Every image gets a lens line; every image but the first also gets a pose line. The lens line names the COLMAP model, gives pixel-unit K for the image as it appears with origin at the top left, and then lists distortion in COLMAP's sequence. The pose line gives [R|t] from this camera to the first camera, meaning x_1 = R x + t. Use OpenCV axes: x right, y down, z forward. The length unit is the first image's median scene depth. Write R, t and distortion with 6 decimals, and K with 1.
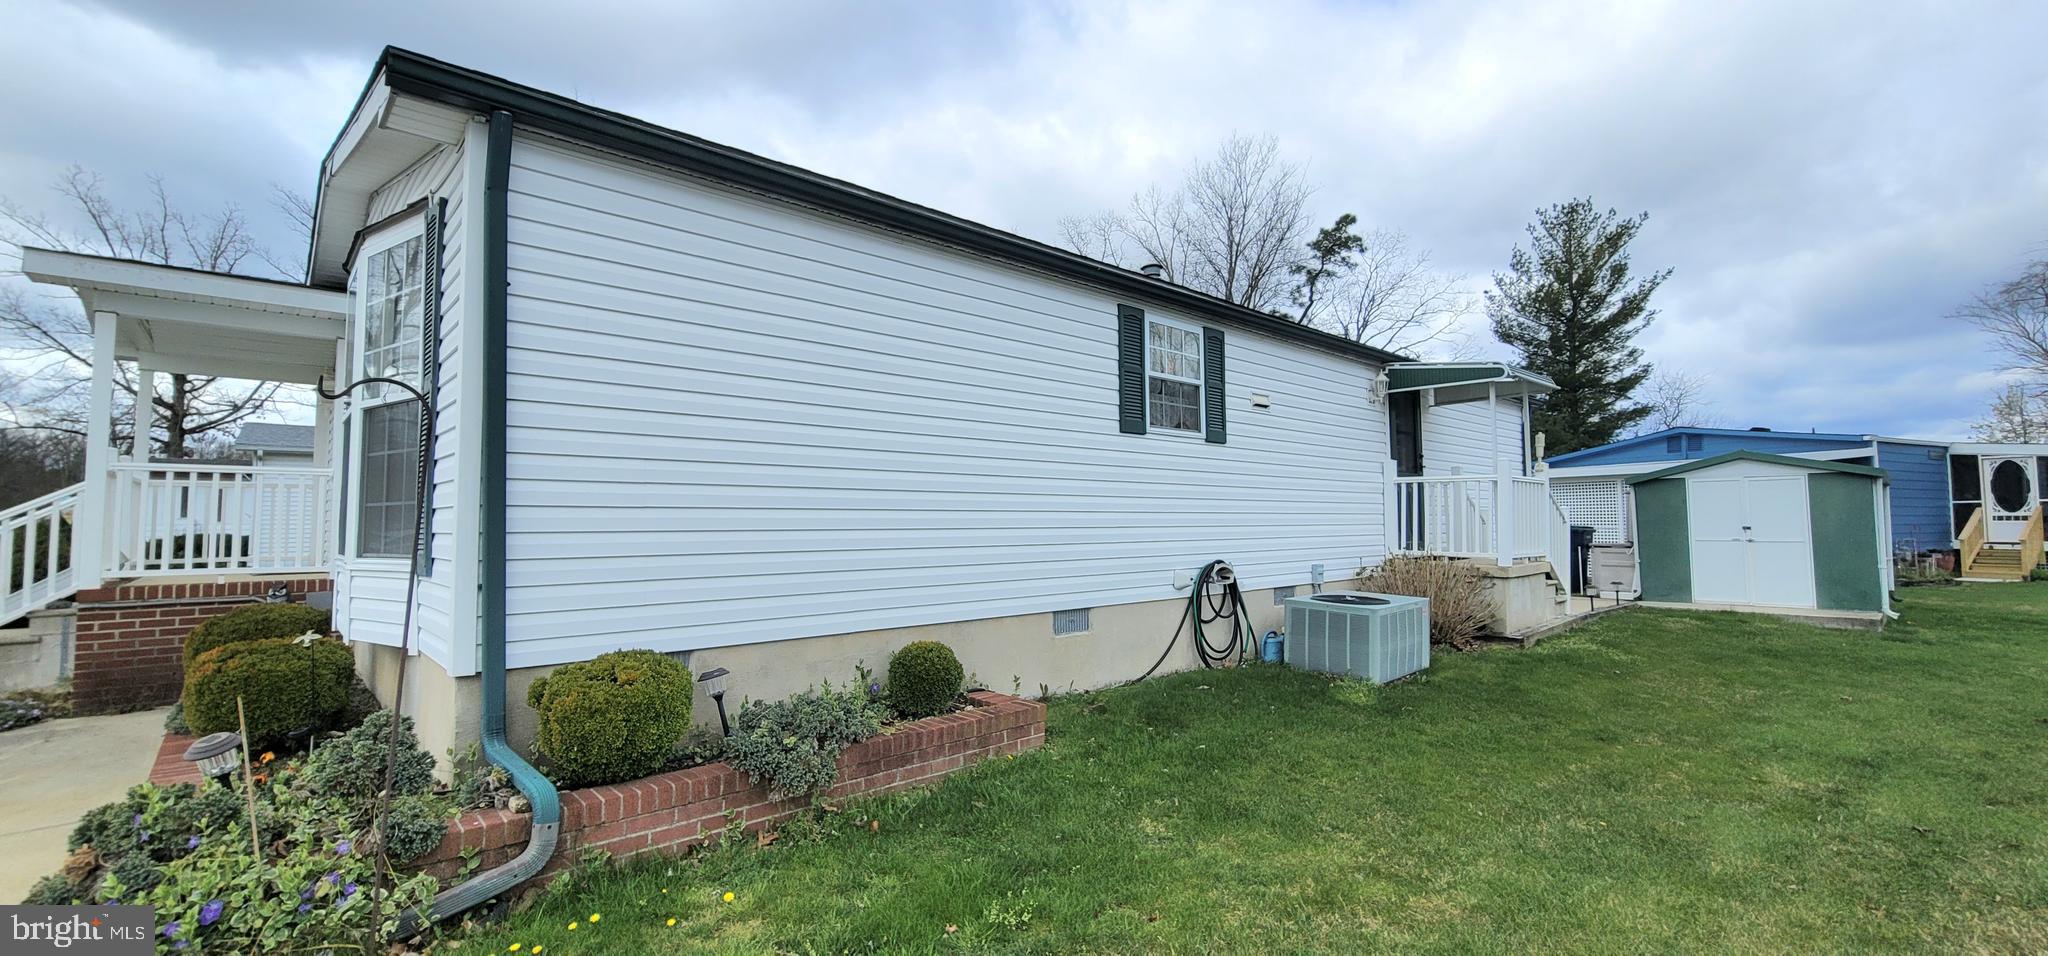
lens RADIAL K [[835.6, 0, 1029.6], [0, 835.6, 473.7], [0, 0, 1]] dist [-0.008454, 0.002113]
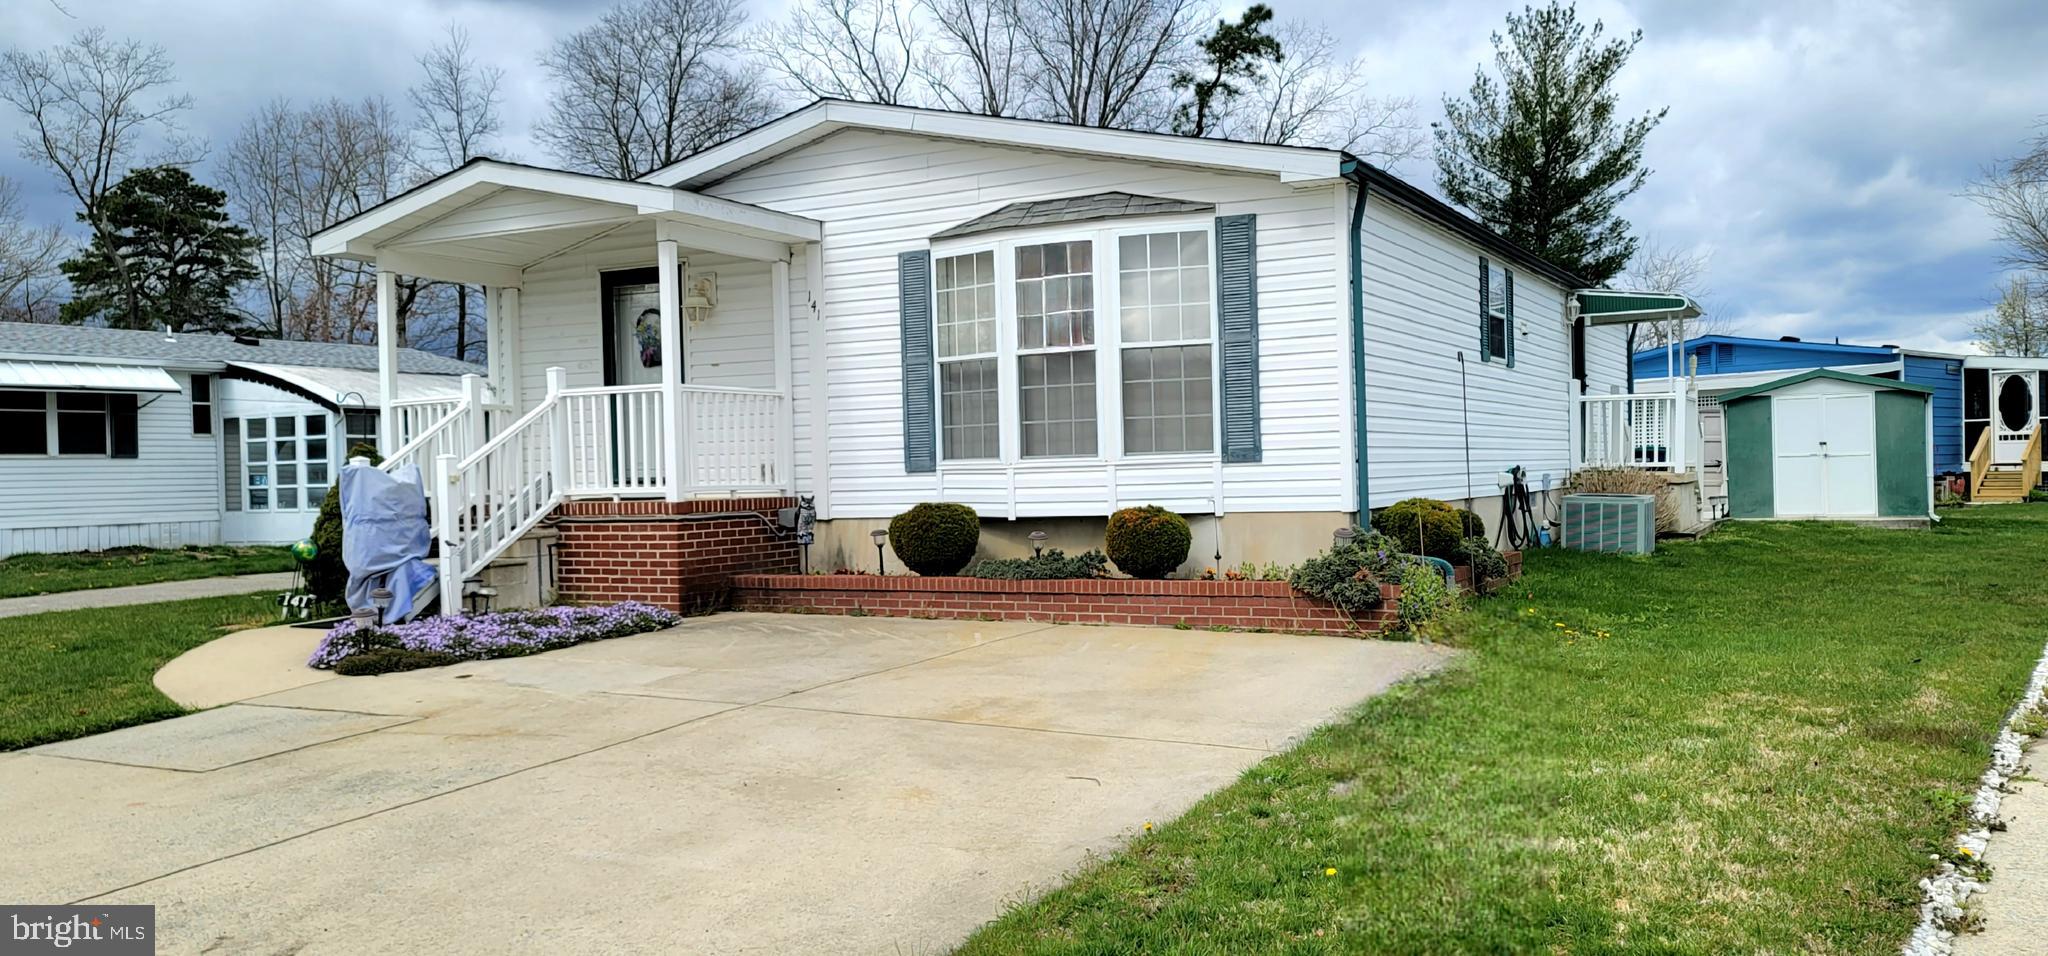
lens RADIAL K [[1579.4, 0, 1024.0], [0, 1579.4, 478.0], [0, 0, 1]] dist [0.033888, 0.004880]
pose [[0.948852, -0.018781, 0.315163, -0.419553], [0.001125, 0.998424, 0.056110, -0.002583], [-0.315720, -0.052886, 0.947378, -0.338339]]
